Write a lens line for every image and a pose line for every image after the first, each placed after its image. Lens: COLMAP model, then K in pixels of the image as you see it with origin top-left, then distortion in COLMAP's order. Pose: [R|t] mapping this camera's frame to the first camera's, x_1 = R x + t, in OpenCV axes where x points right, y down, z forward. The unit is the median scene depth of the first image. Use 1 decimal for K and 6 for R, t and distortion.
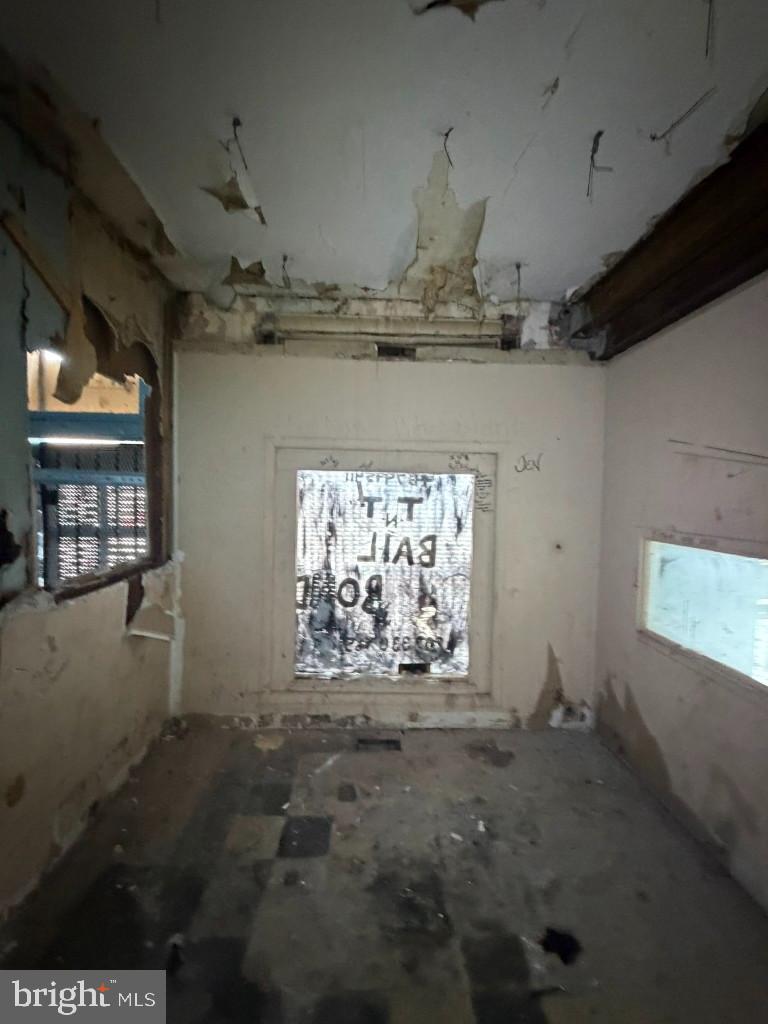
lens RADIAL K [[410.3, 0, 381.5], [0, 410.3, 510.3], [0, 0, 1]] dist [-0.000800, 0.000379]
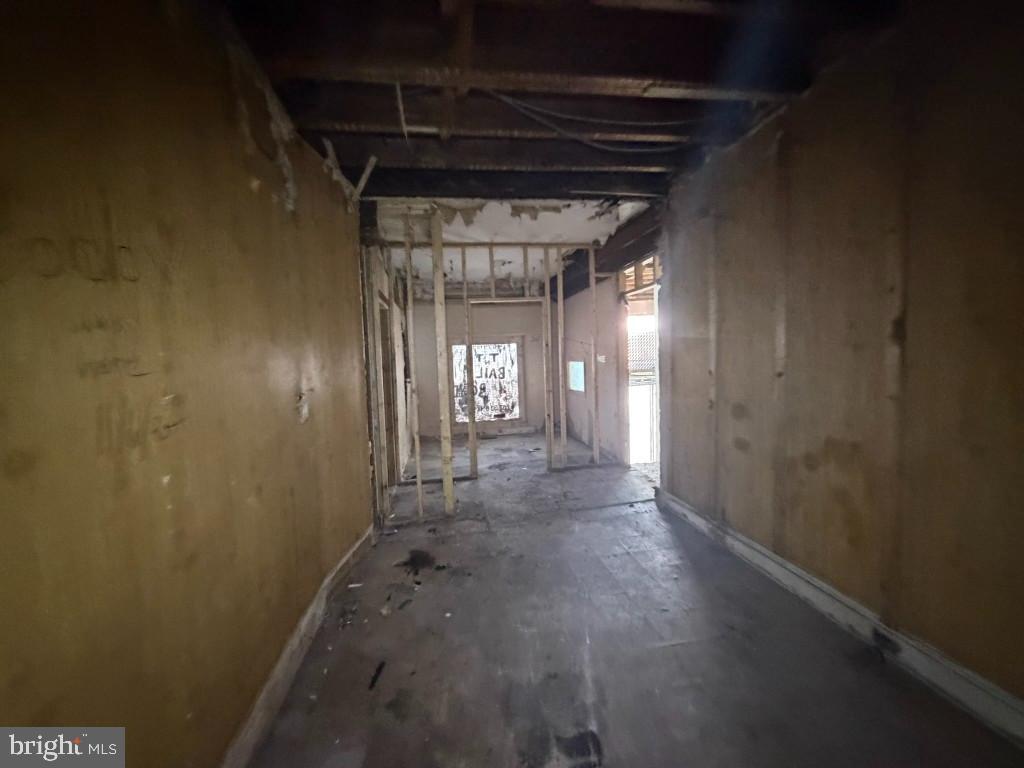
lens RADIAL K [[410.3, 0, 511.1], [0, 410.3, 383.9], [0, 0, 1]] dist [-0.000800, 0.000379]
pose [[0.984705, -0.069945, 0.159572, -0.261255], [0.064741, 0.997194, 0.037588, 0.074446], [-0.161754, -0.026682, 0.986470, -1.673799]]
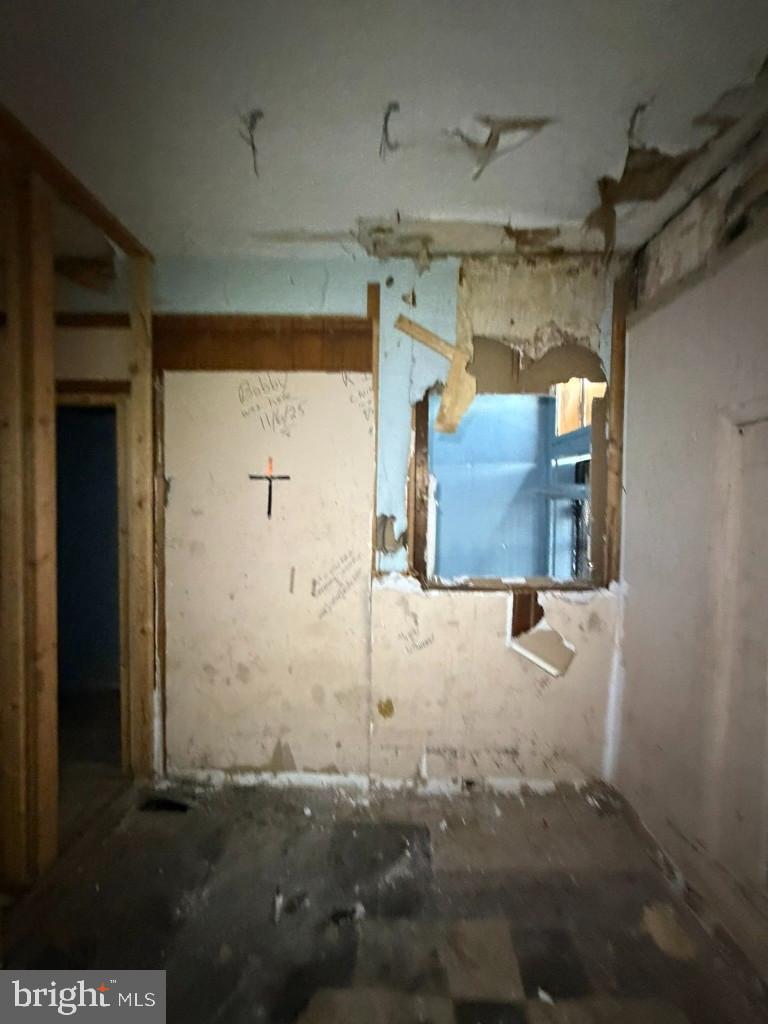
lens RADIAL K [[410.3, 0, 386.8], [0, 410.3, 511.3], [0, 0, 1]] dist [-0.000800, 0.000379]
pose [[-0.046461, 0.009958, -0.998870, 0.296724], [-0.052613, 0.998538, 0.012401, -0.018704], [0.997534, 0.053129, -0.045869, 0.542744]]
